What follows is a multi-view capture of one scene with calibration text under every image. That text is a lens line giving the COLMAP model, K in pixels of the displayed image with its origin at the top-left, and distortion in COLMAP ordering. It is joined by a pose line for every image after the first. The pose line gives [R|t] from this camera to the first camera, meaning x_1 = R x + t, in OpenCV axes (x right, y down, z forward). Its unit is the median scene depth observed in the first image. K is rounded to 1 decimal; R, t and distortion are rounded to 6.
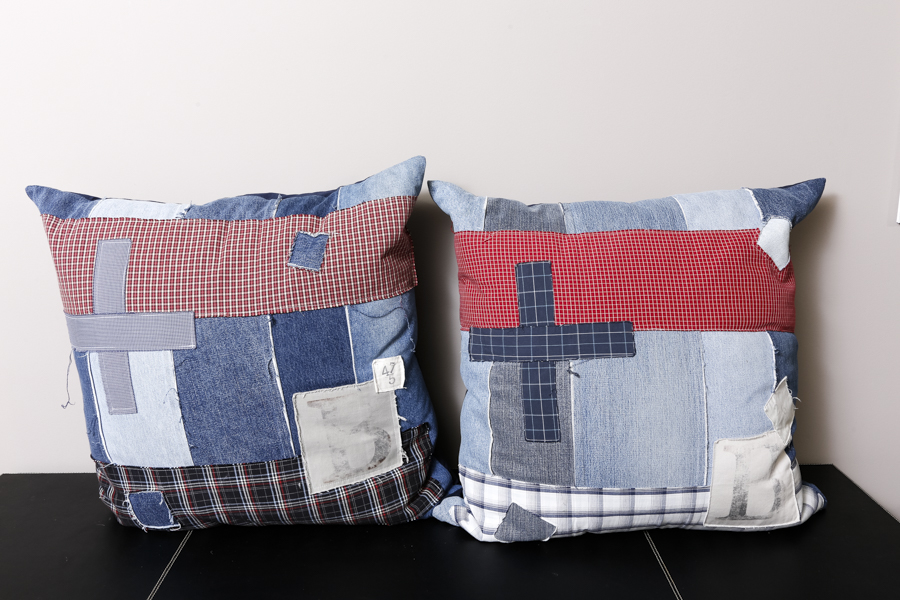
lens RADIAL K [[833.1, 0, 439.2], [0, 833.1, 295.5], [0, 0, 1]] dist [-0.023008, 0.000000]
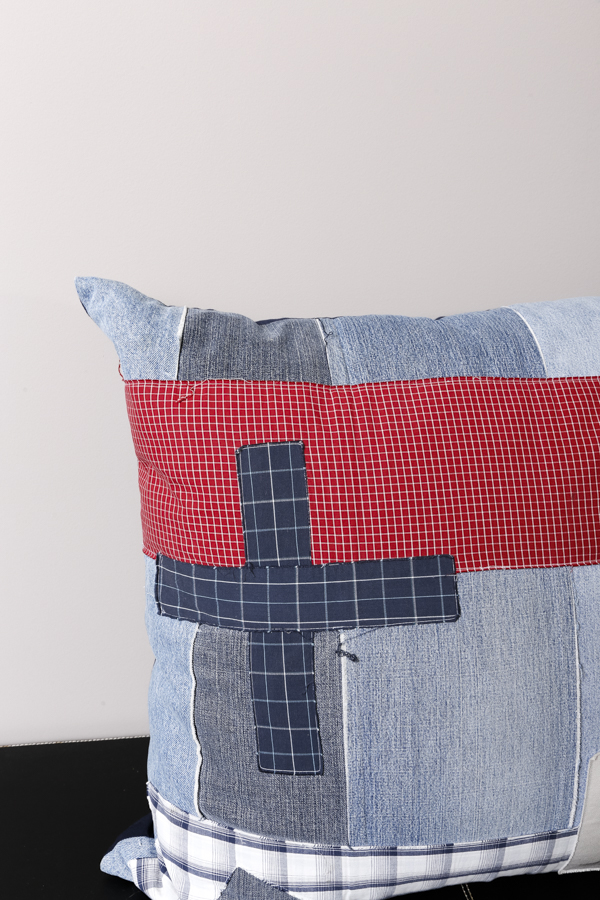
lens RADIAL K [[874.6, 0, 298.3], [0, 874.6, 453.1], [0, 0, 1]] dist [-0.018110, 0.000000]
pose [[0.990466, -0.020098, 0.136283, 0.053200], [0.004223, 0.993264, 0.115793, -0.095836], [-0.137692, -0.114113, 0.983880, 0.440136]]
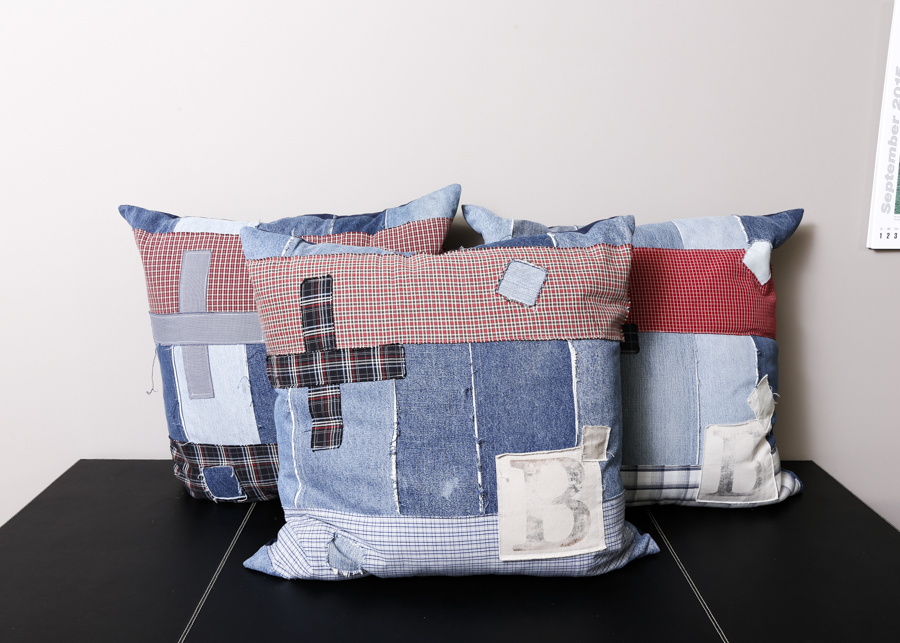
lens RADIAL K [[864.7, 0, 432.3], [0, 864.7, 312.0], [0, 0, 1]] dist [-0.058619, 0.000000]
pose [[0.999880, 0.013866, -0.006975, -0.047940], [-0.014072, 0.999438, -0.030414, 0.052335], [0.006549, 0.030508, 0.999513, -0.216566]]
